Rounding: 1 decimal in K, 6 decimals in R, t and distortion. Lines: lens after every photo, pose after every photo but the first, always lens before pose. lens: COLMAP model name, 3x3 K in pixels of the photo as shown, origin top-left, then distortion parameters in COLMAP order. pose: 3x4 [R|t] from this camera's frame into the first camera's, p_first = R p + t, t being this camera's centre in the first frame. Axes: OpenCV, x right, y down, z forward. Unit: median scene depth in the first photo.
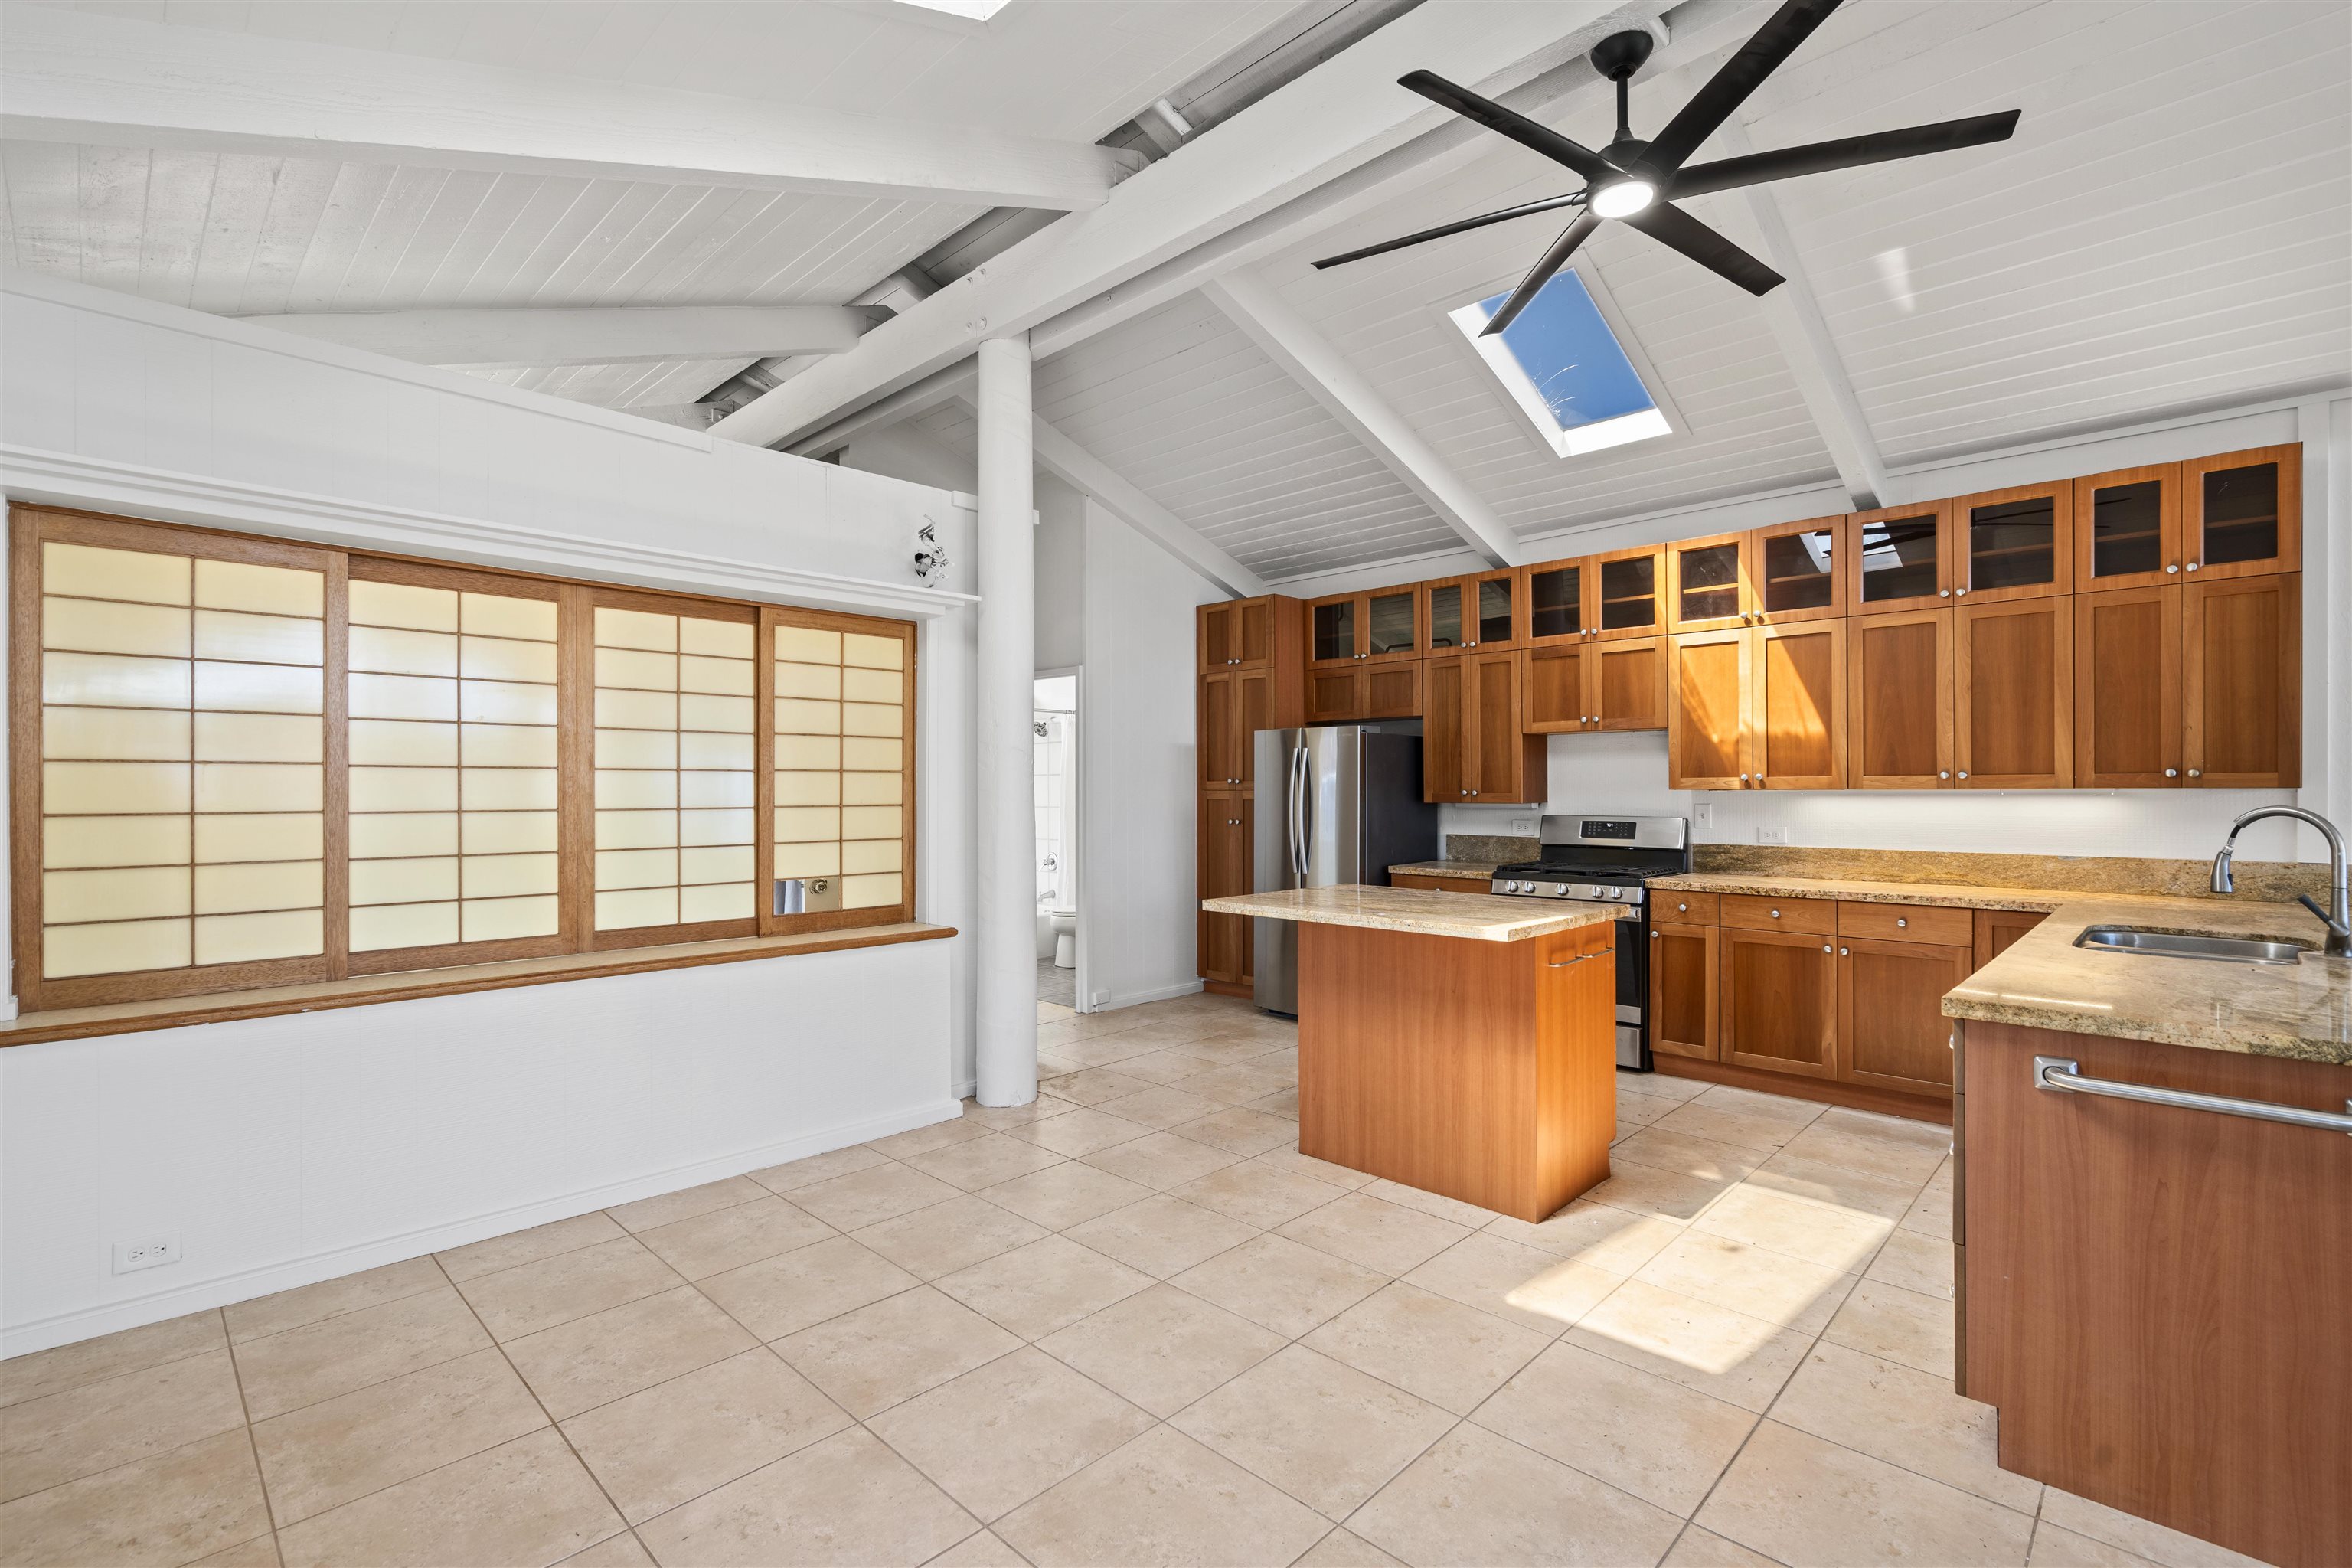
lens RADIAL K [[1065.9, 0, 1165.2], [0, 1065.9, 783.8], [0, 0, 1]] dist [-0.006588, 0.003125]
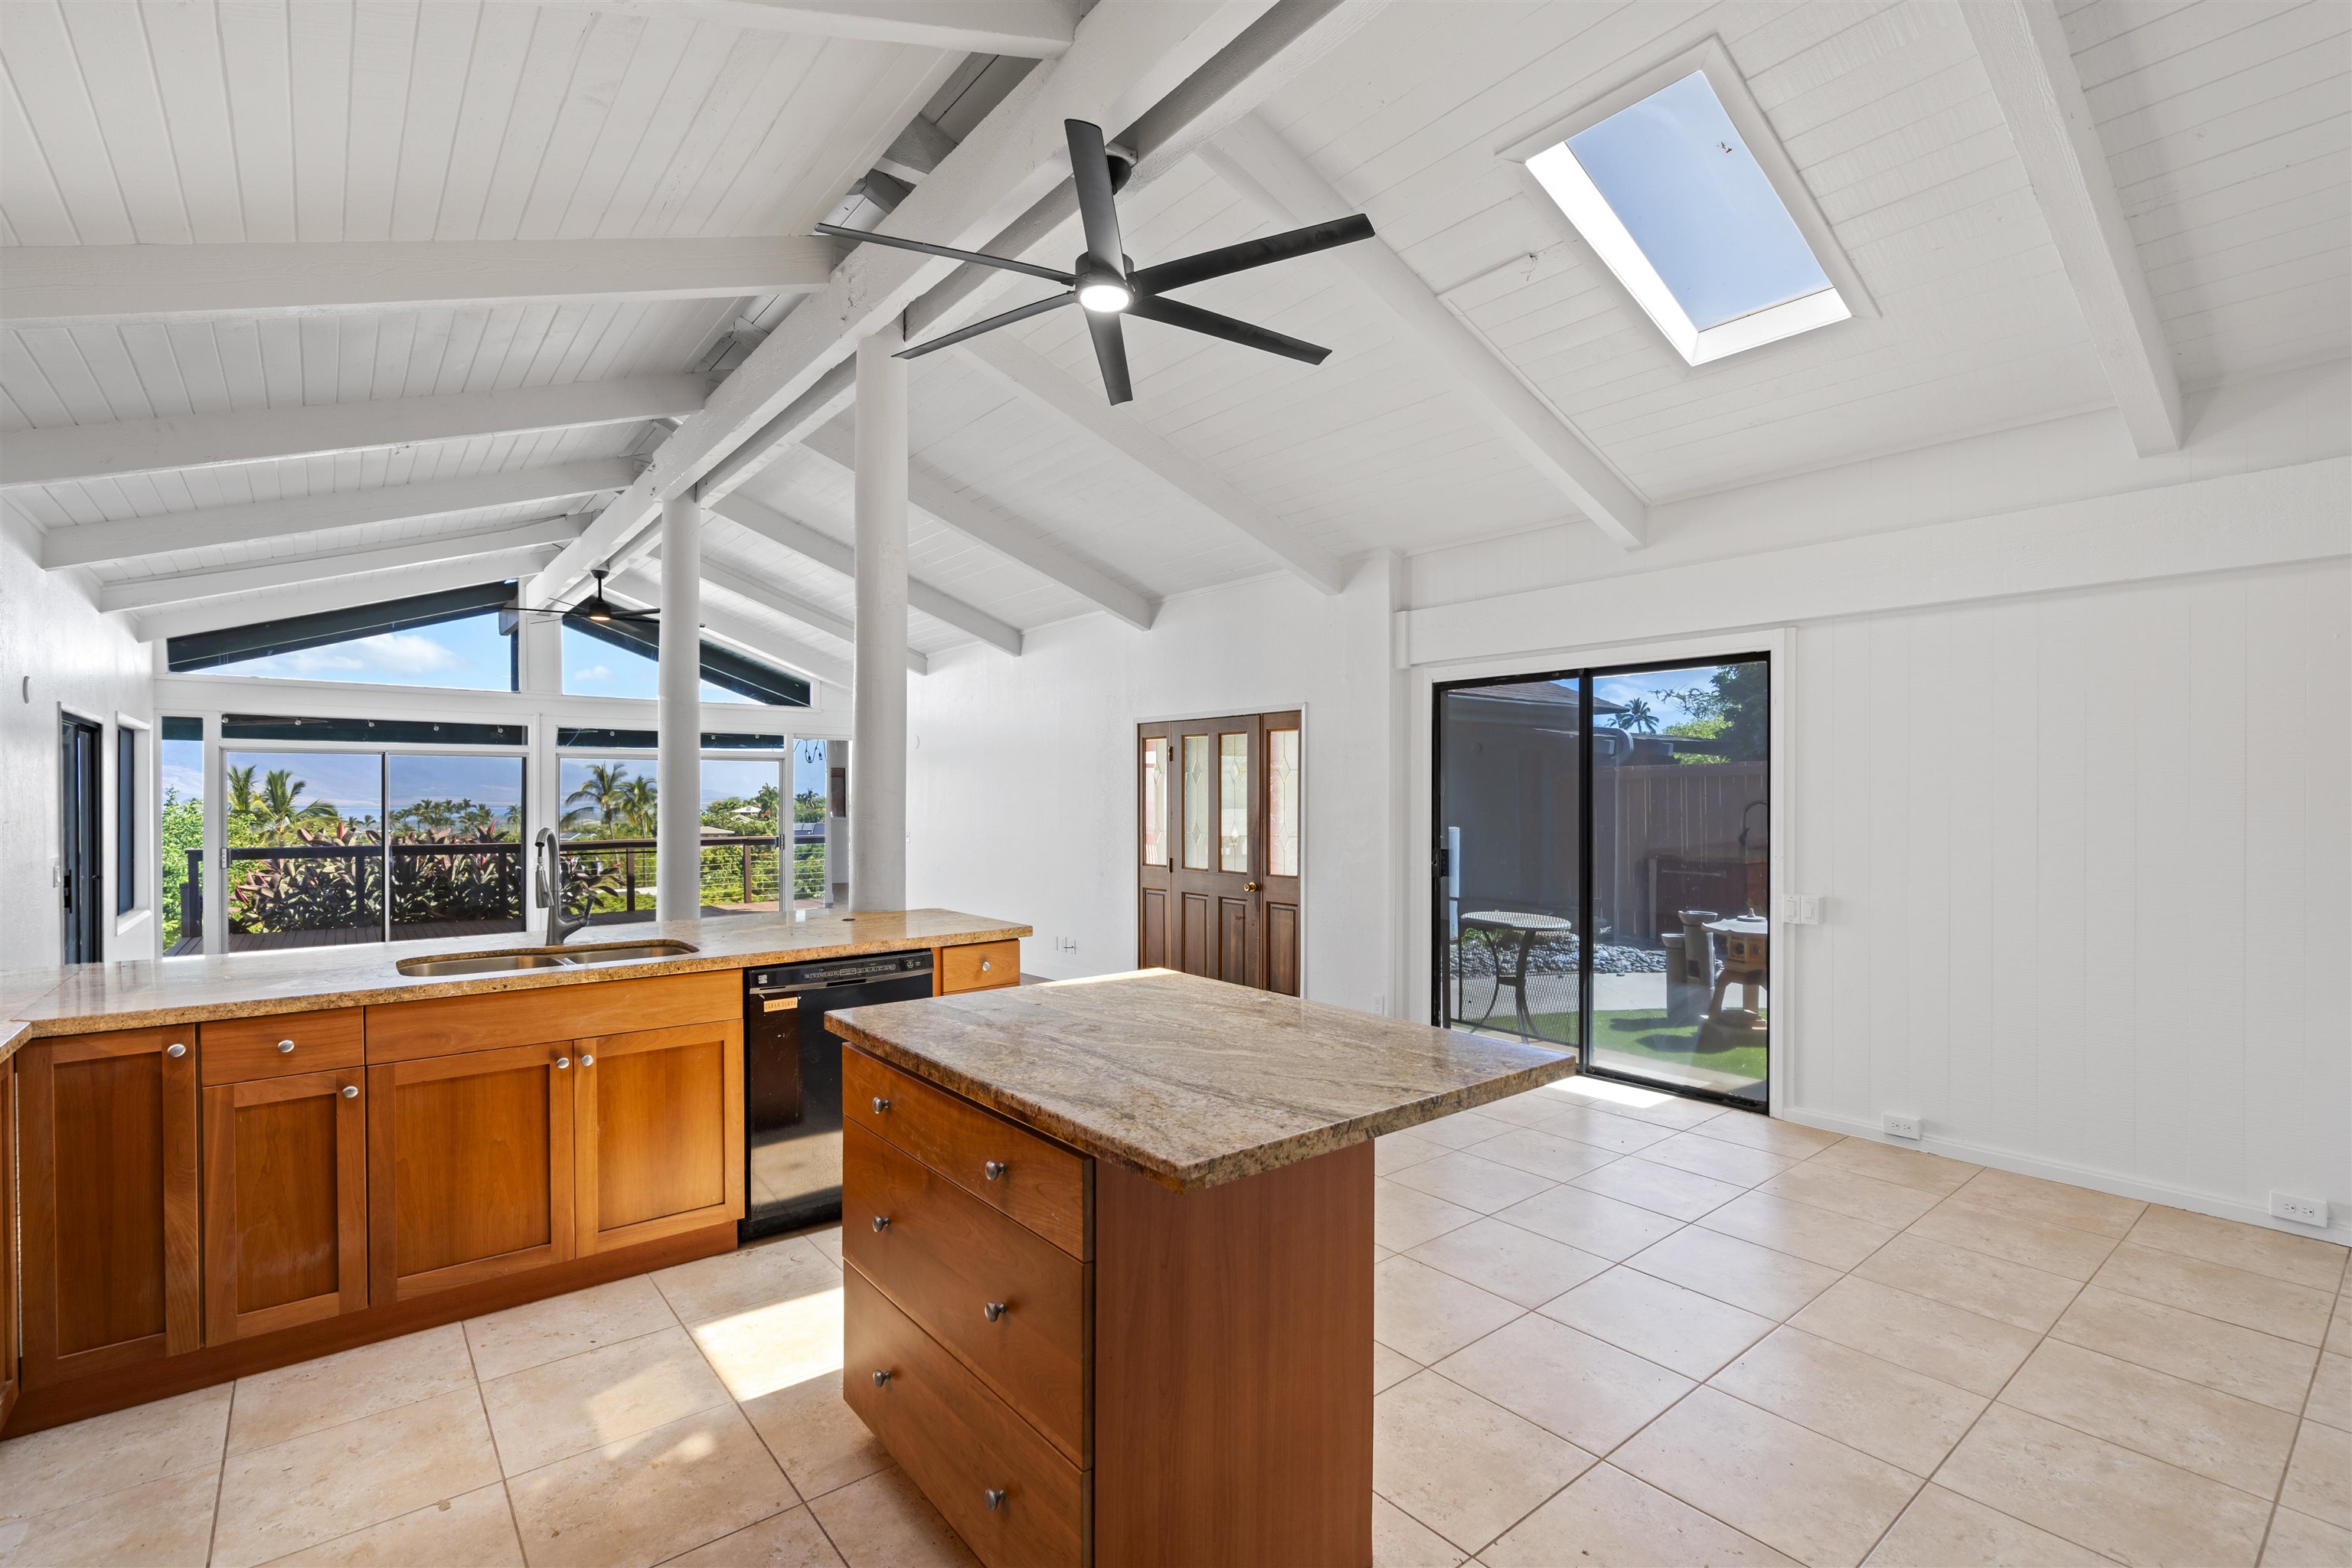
lens RADIAL K [[1065.9, 0, 1173.4], [0, 1065.9, 800.3], [0, 0, 1]] dist [-0.006588, 0.003125]
pose [[-0.993250, 0.000577, 0.115992, 0.141957], [0.001156, 0.999987, 0.004929, -0.008722], [-0.115988, 0.005030, -0.993238, 1.333234]]
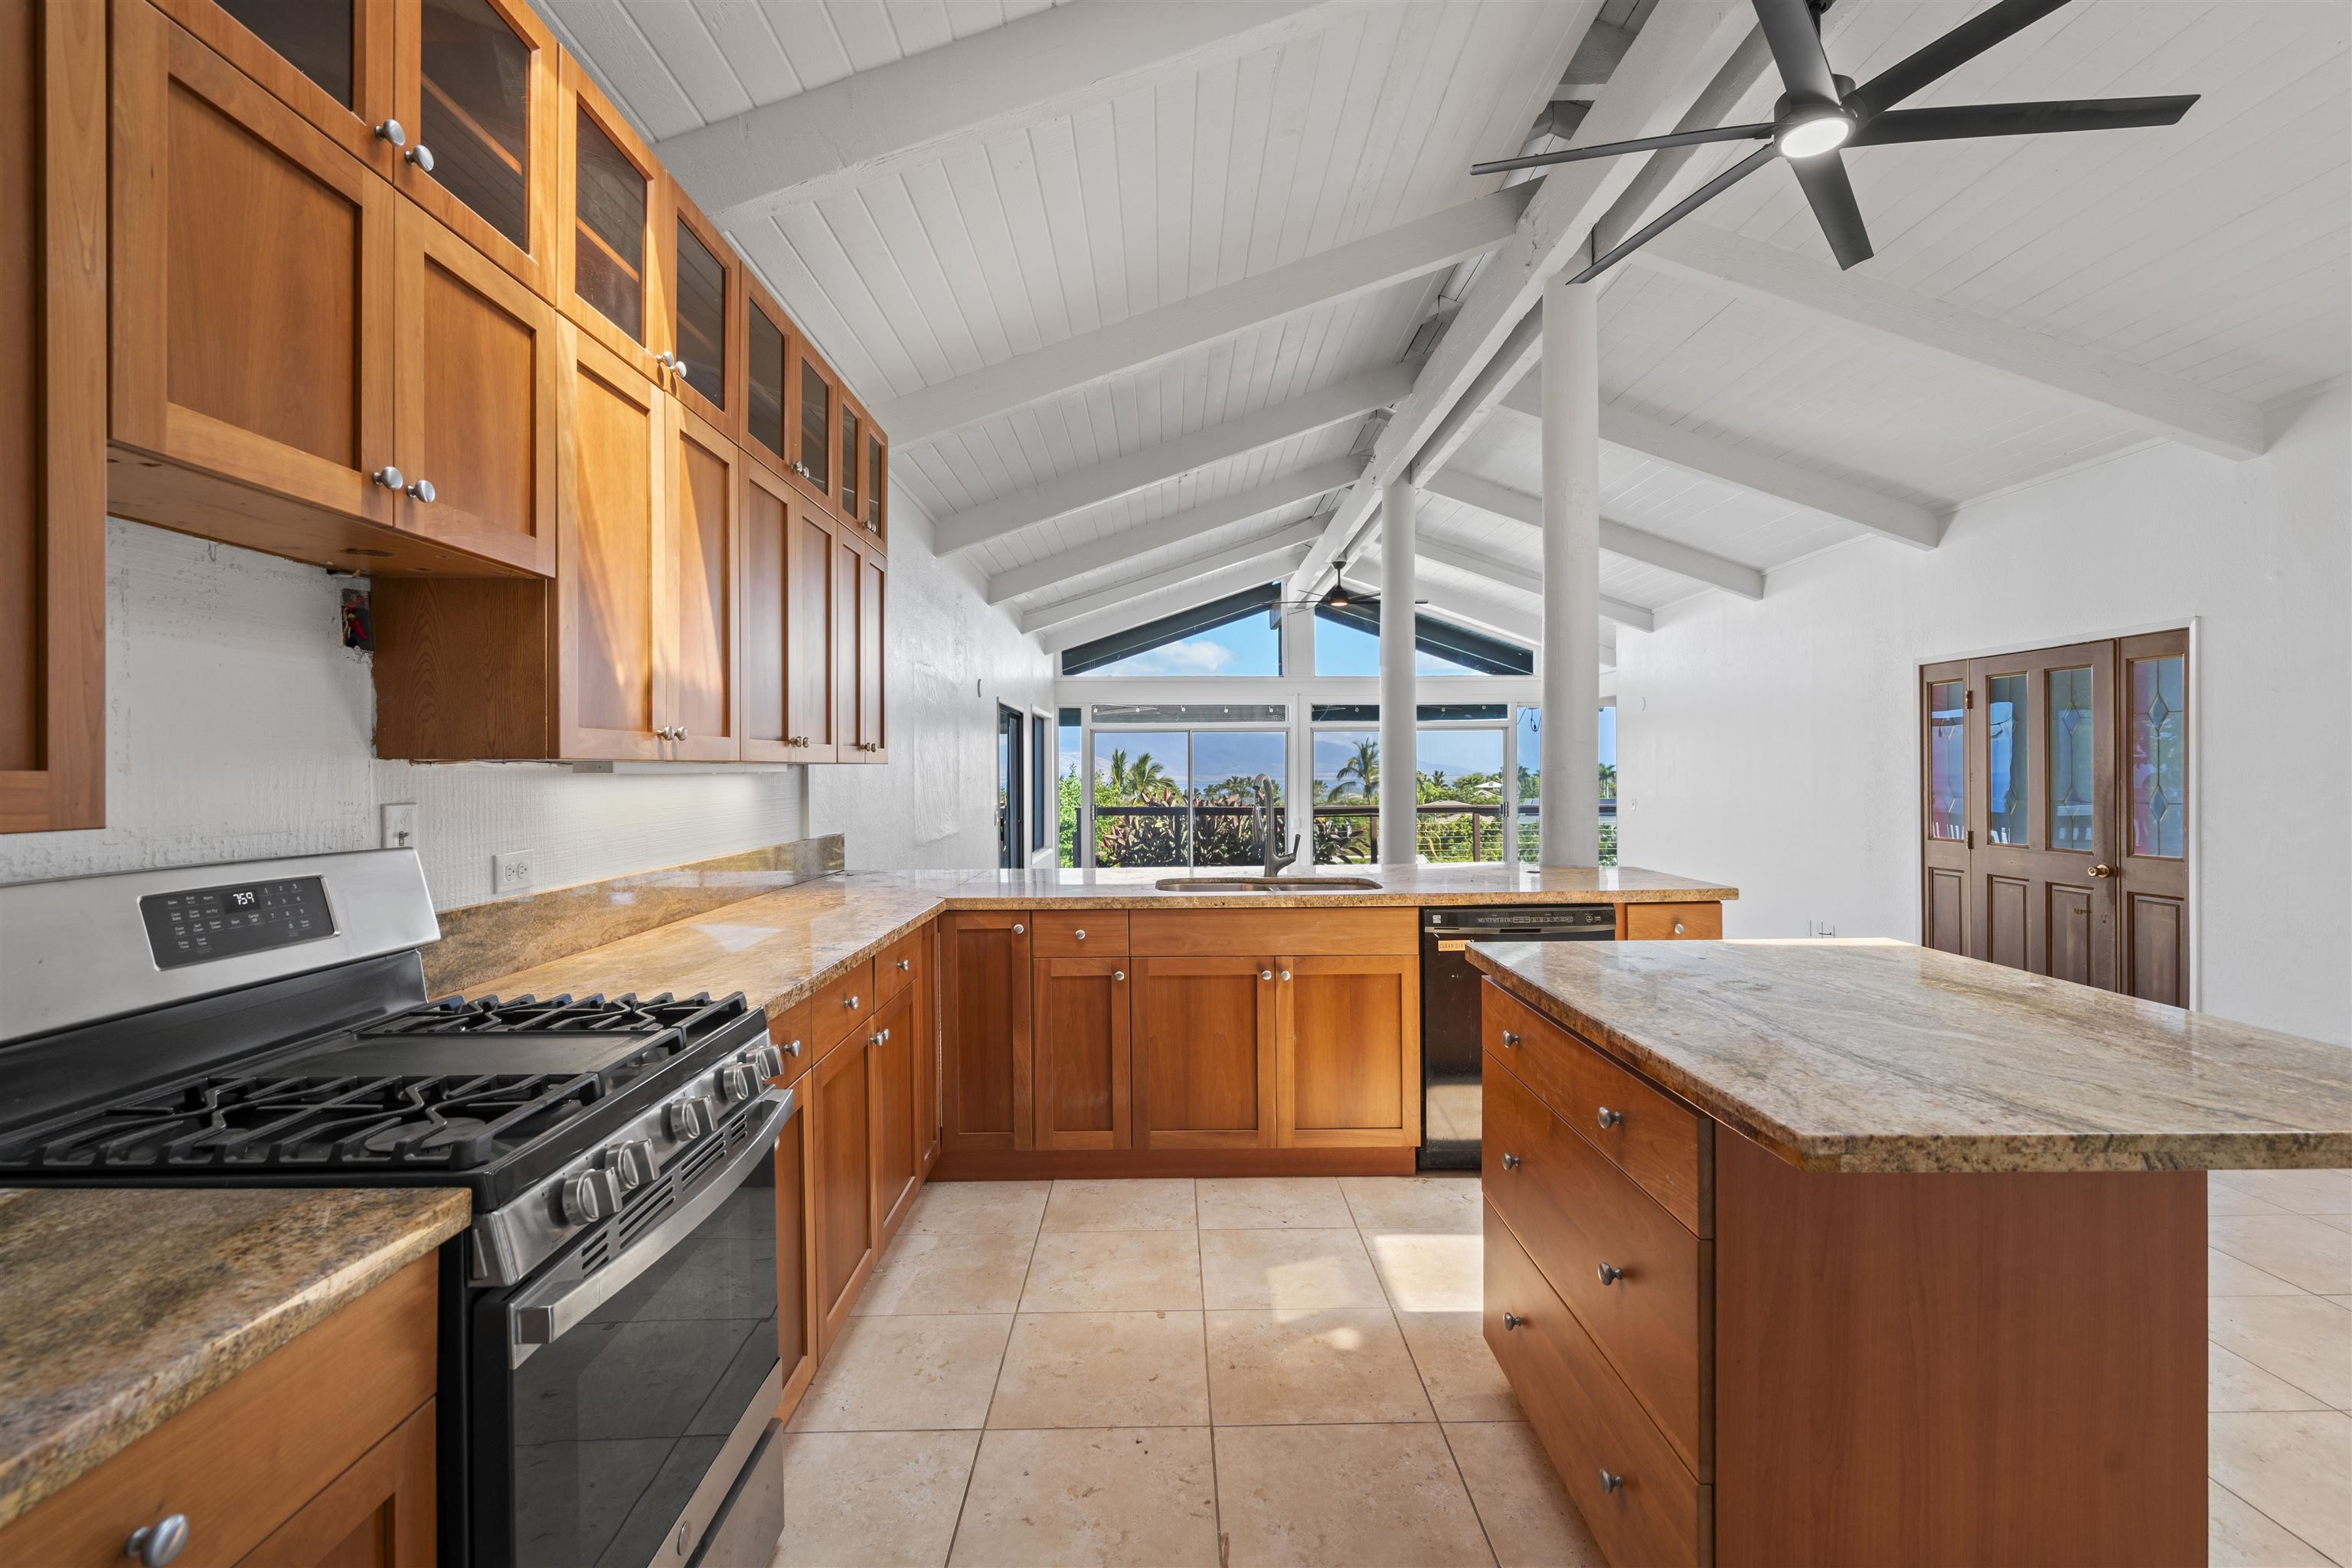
lens RADIAL K [[1065.9, 0, 1174.7], [0, 1065.9, 772.3], [0, 0, 1]] dist [-0.006588, 0.003125]
pose [[-0.707784, 0.005522, 0.706408, 0.104971], [0.006445, 0.999978, -0.001360, 0.012848], [-0.706400, 0.003590, -0.707804, 1.306143]]
